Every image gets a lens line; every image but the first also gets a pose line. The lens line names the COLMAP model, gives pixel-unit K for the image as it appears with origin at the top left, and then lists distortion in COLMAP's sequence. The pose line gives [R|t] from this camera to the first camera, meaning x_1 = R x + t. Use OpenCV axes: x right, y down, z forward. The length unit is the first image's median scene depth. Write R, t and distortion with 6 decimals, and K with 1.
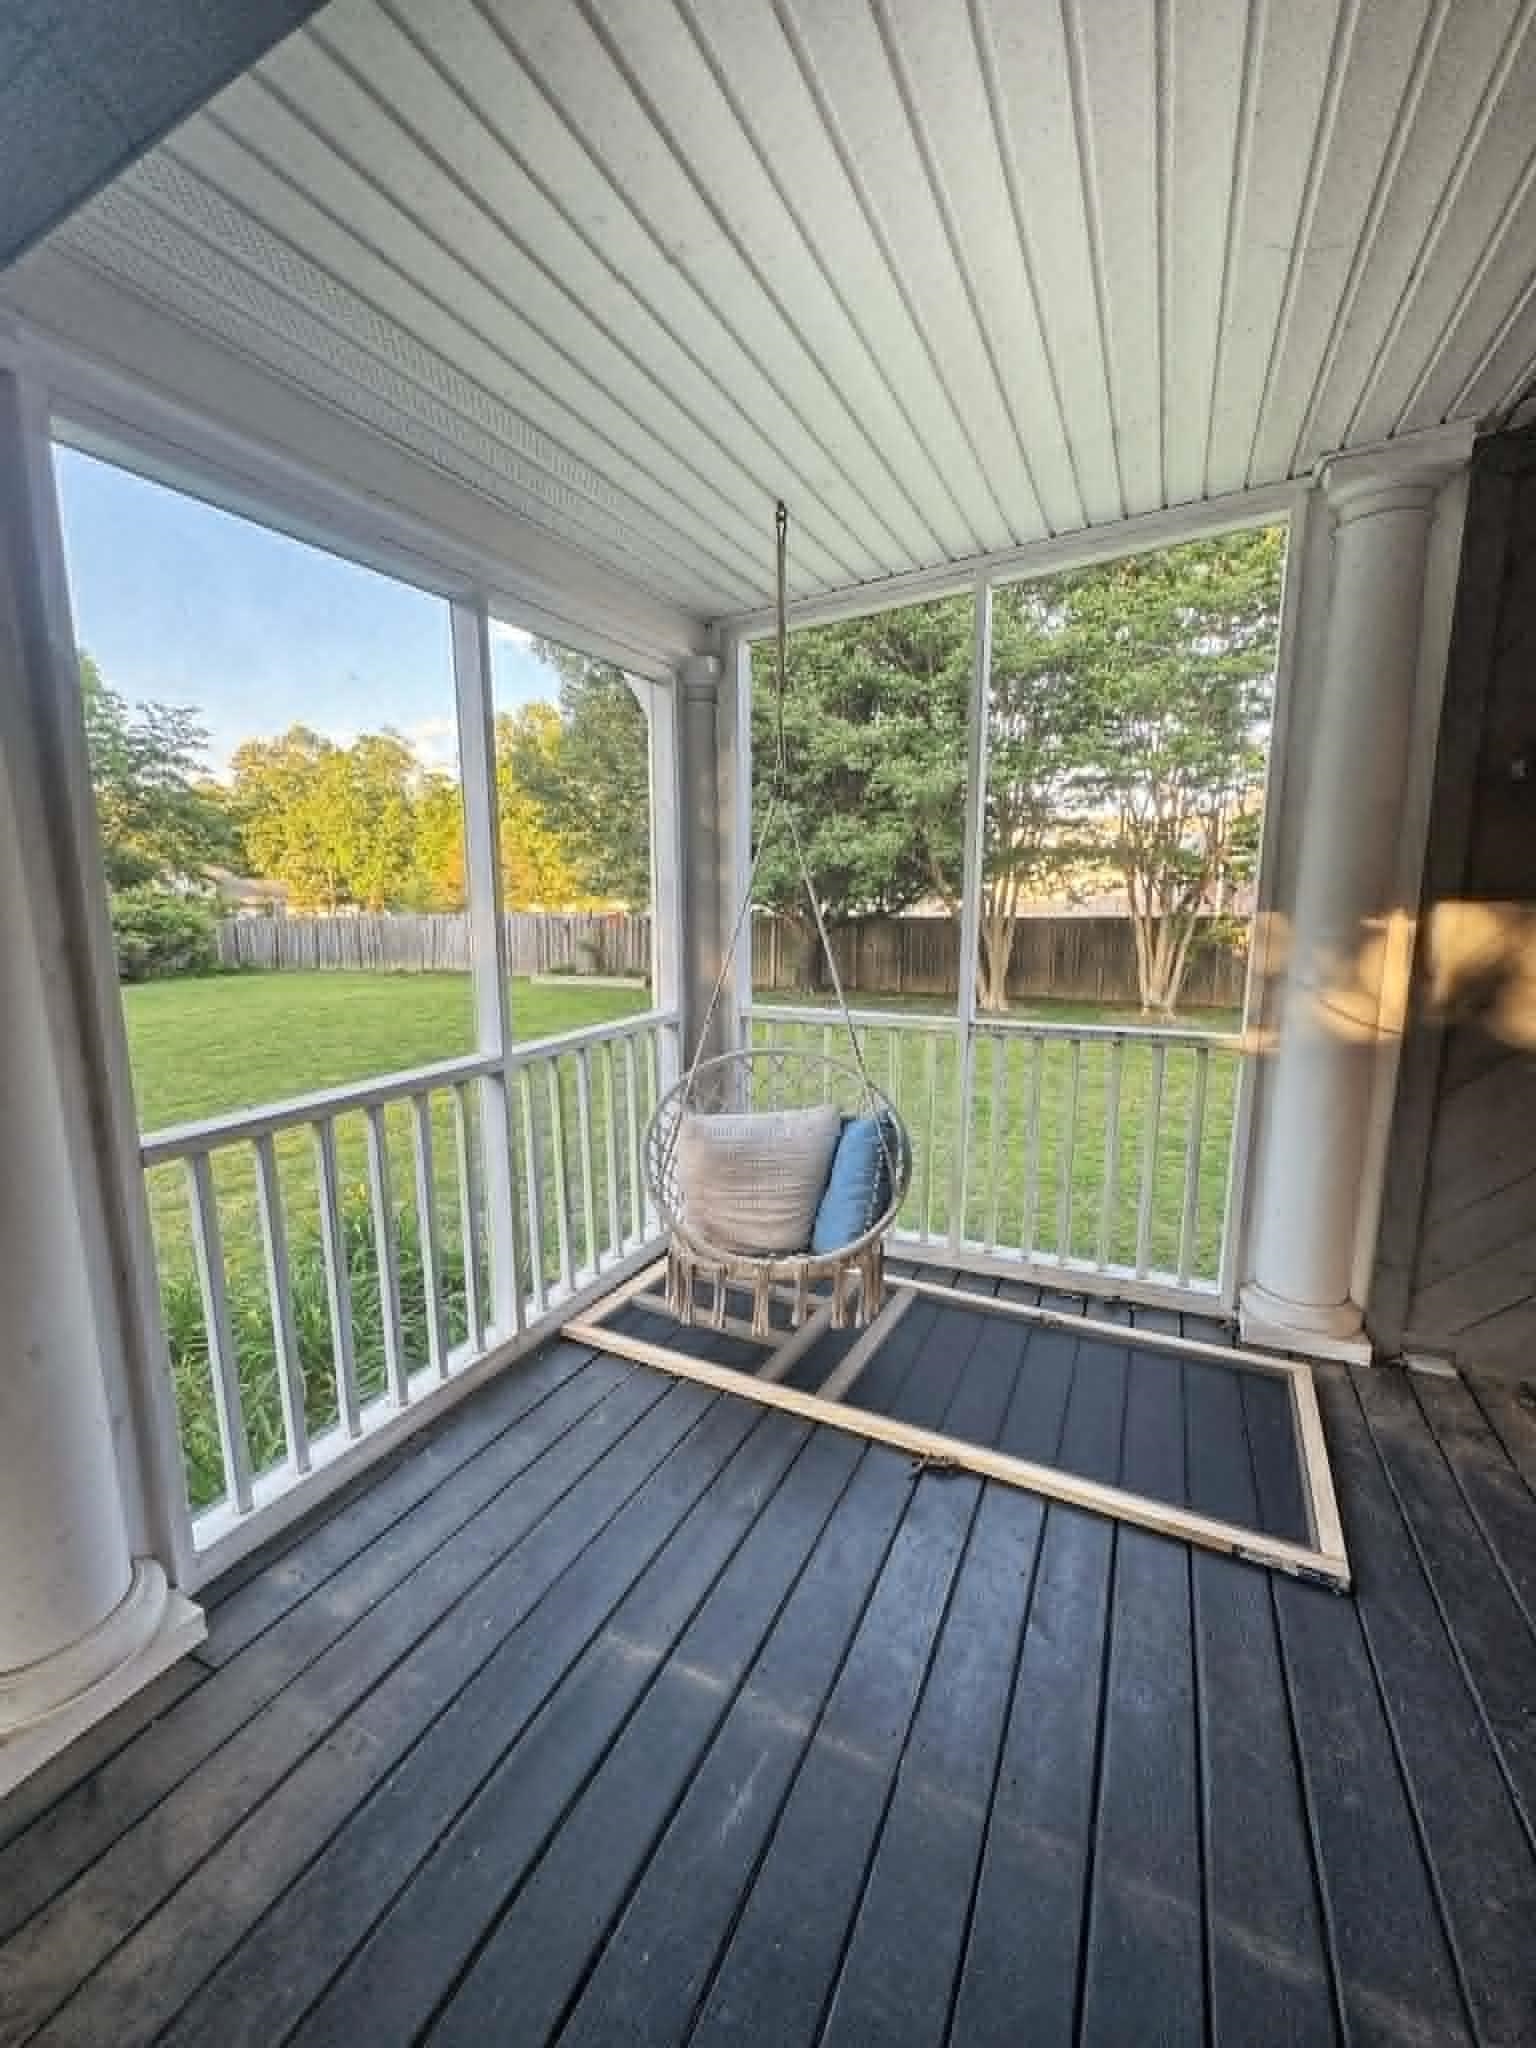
lens RADIAL K [[818.7, 0, 762.7], [0, 818.7, 1026.0], [0, 0, 1]] dist [-0.007812, -0.000080]
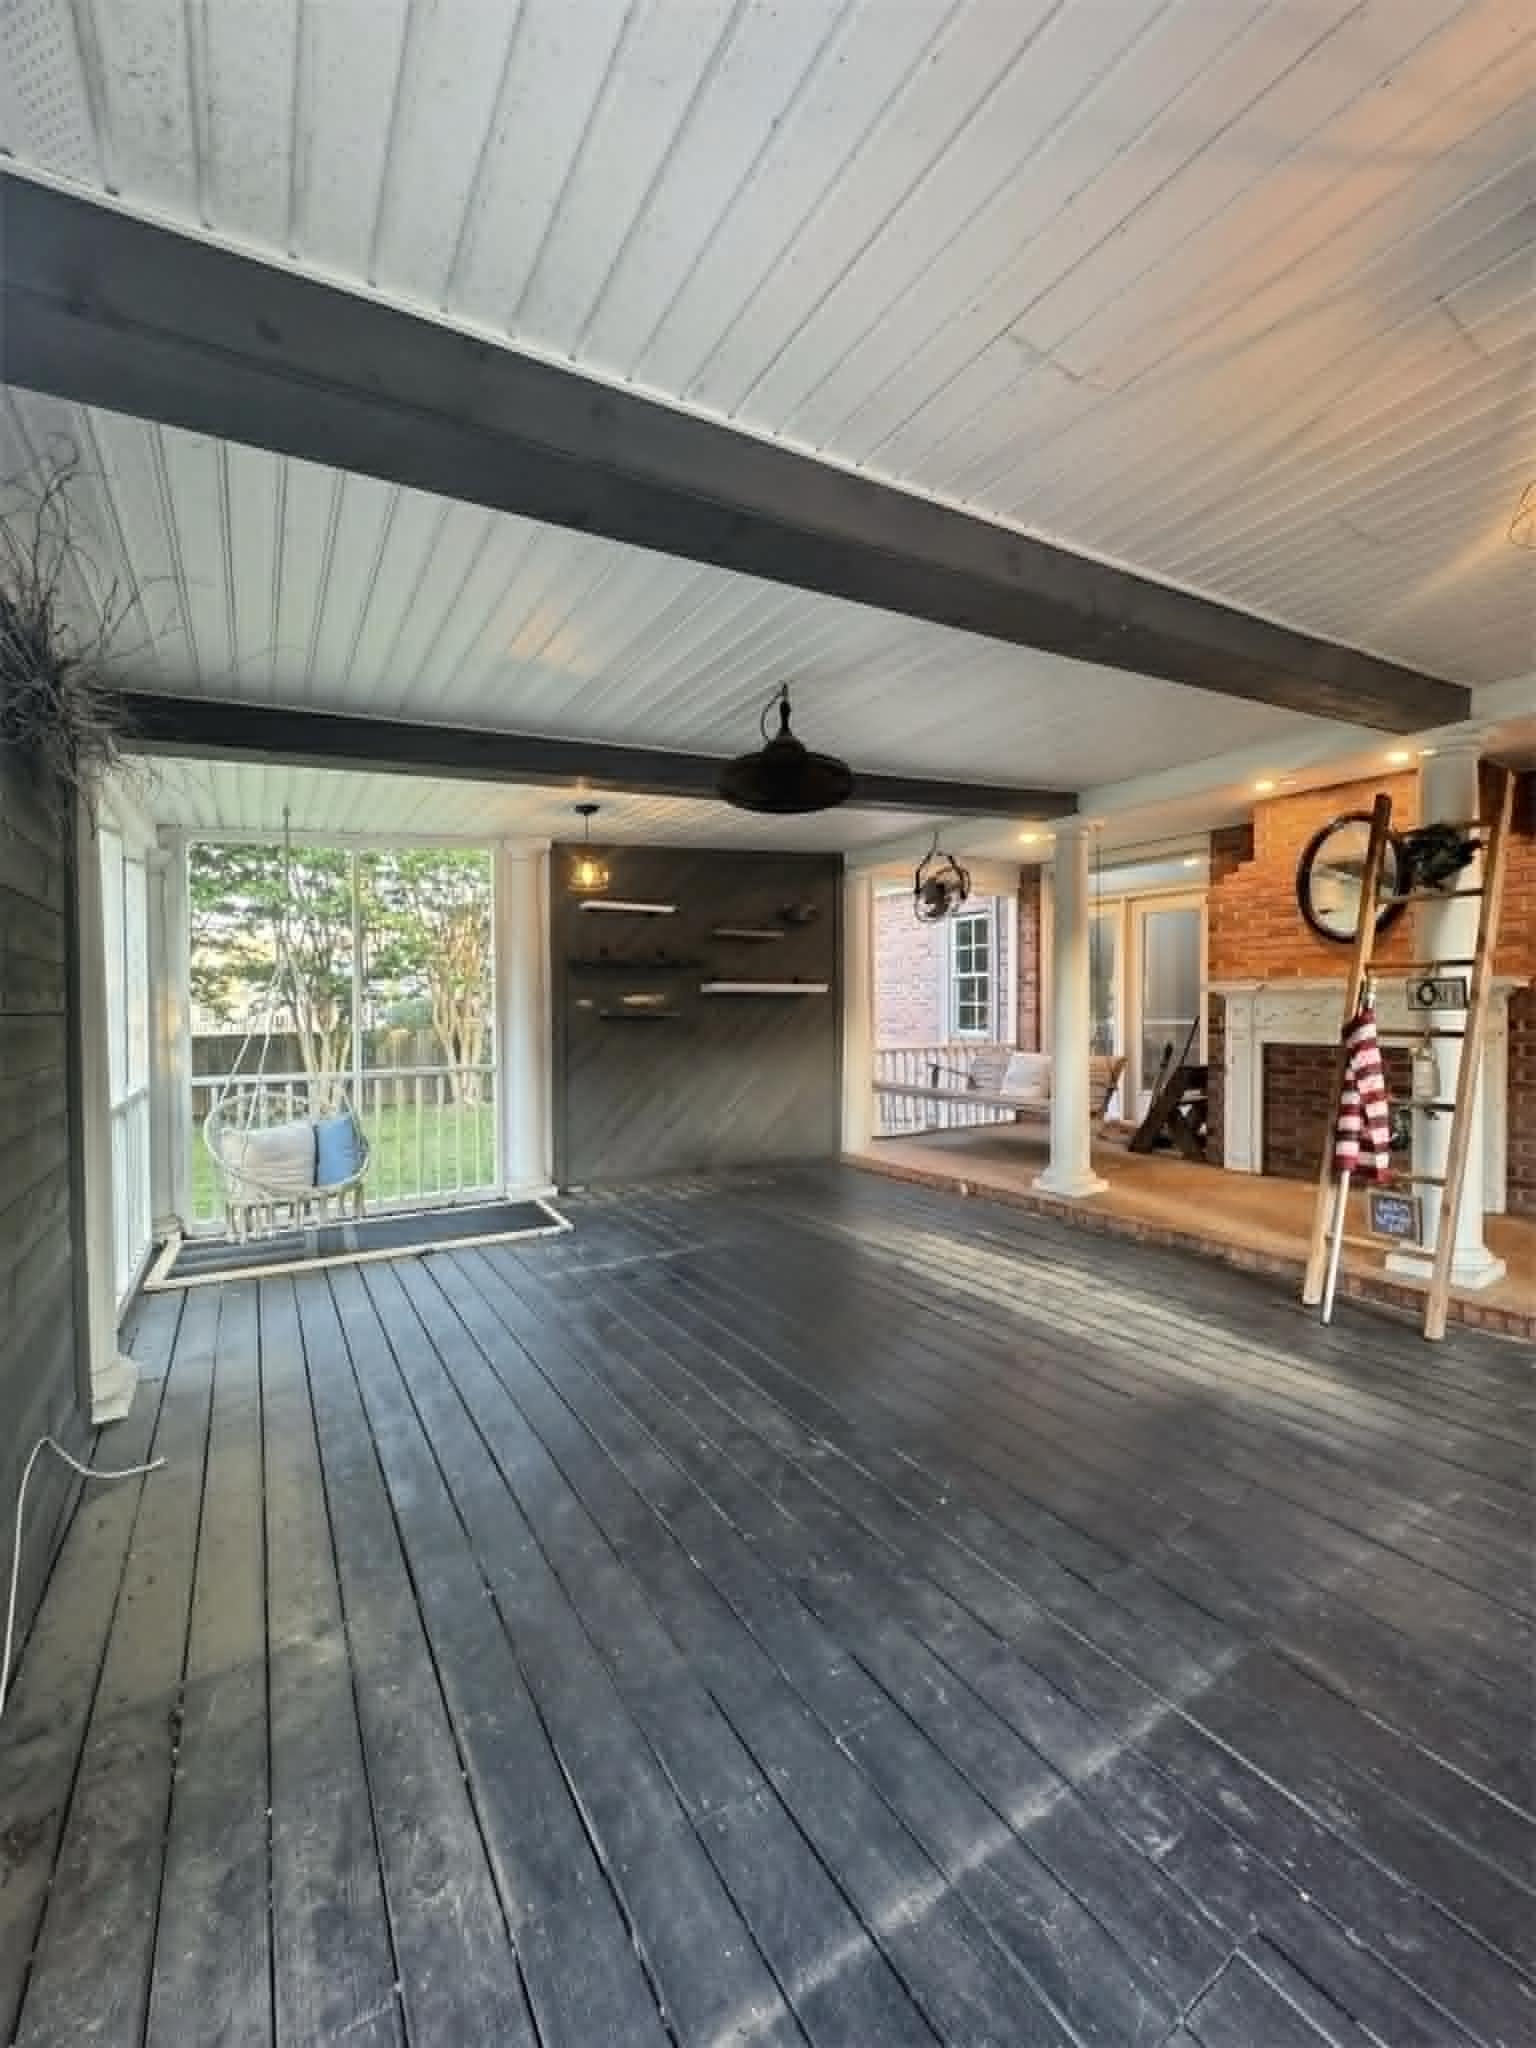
lens RADIAL K [[818.7, 0, 767.9], [0, 818.7, 1021.0], [0, 0, 1]] dist [-0.007812, -0.000080]
pose [[0.537114, 0.000835, 0.843509, -0.153557], [0.127774, 0.988380, -0.082339, 0.026708], [-0.833776, 0.152004, 0.530766, -0.141329]]
